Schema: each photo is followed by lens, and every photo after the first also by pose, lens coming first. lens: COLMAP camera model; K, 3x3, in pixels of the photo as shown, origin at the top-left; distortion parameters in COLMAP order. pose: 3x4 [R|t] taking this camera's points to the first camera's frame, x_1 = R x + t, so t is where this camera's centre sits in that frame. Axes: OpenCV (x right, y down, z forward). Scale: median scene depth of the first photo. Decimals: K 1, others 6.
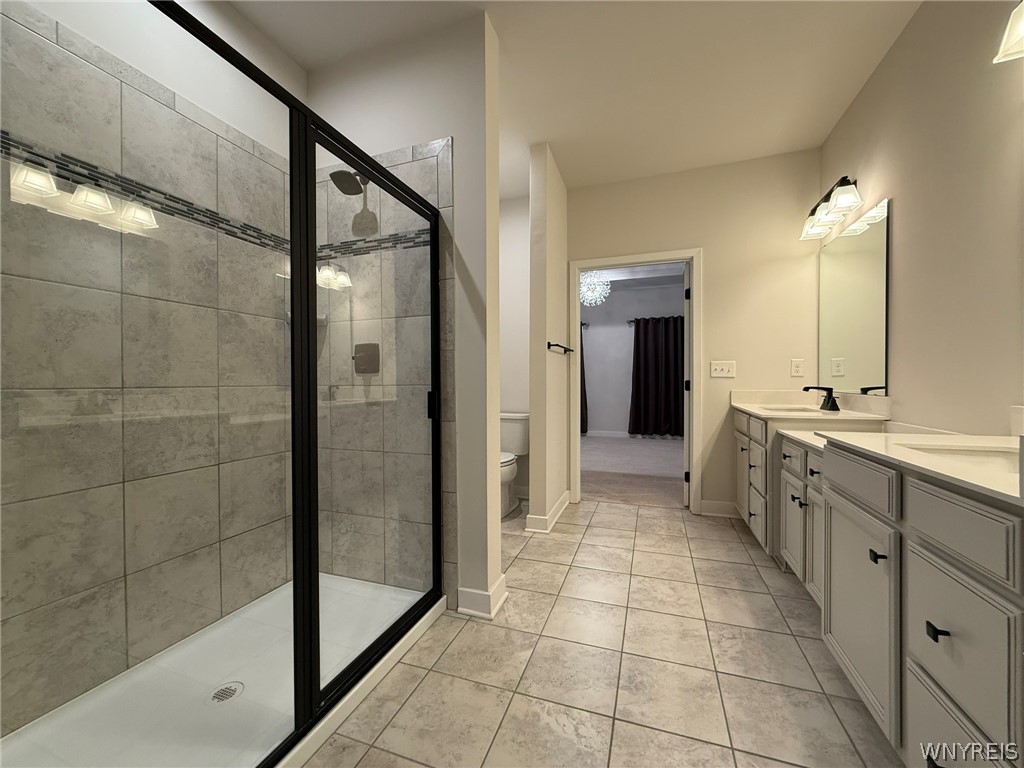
lens RADIAL K [[404.9, 0, 500.3], [0, 404.9, 383.7], [0, 0, 1]] dist [0.018203, -0.000110]
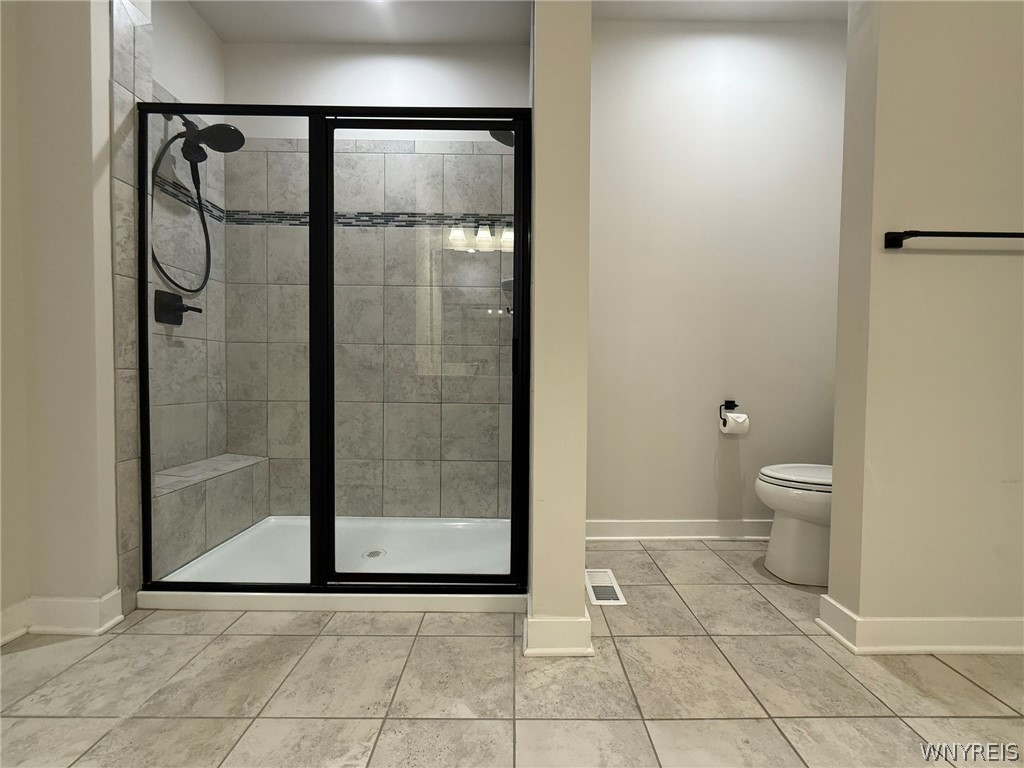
lens RADIAL K [[400.0, 0, 513.4], [0, 400.0, 385.7], [0, 0, 1]] dist [0.000798, -0.000052]
pose [[0.359759, 0.028674, -0.932605, 0.683867], [-0.019557, 0.999540, 0.023188, 0.117454], [0.932840, 0.009897, 0.360154, 0.838316]]
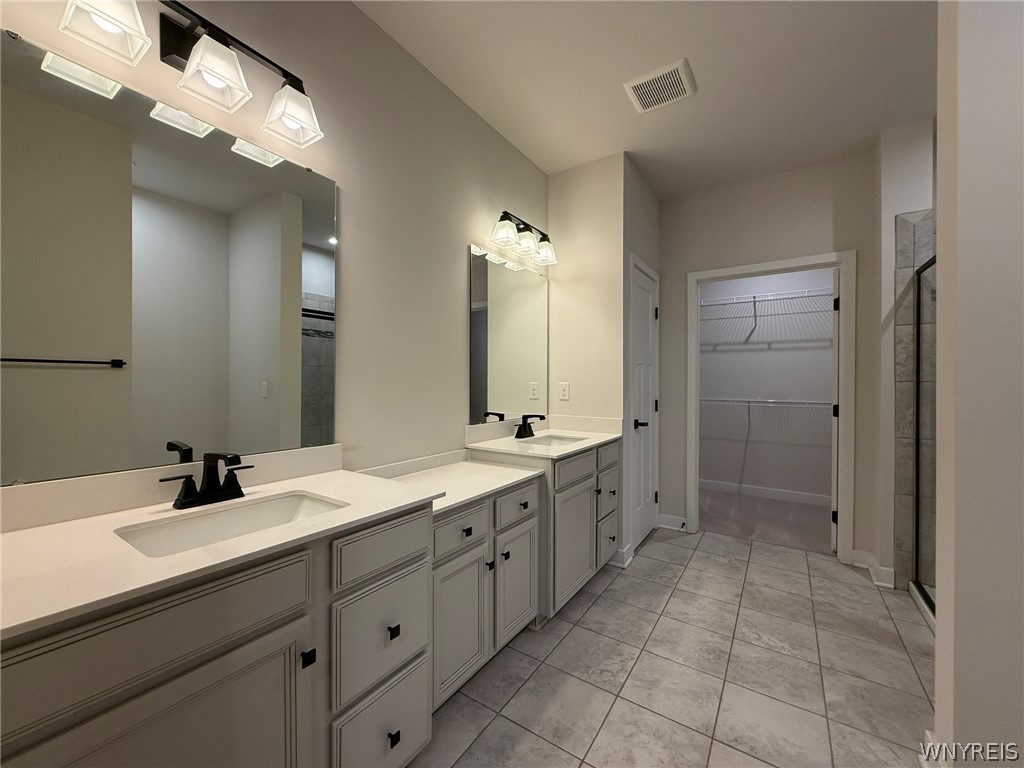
lens RADIAL K [[407.6, 0, 509.1], [0, 407.6, 384.0], [0, 0, 1]] dist [-0.000076, 0.000253]
pose [[-0.973683, -0.000650, 0.227905, 0.596658], [0.003151, 0.999862, 0.016314, -0.109626], [-0.227885, 0.016603, -0.973547, 2.124745]]
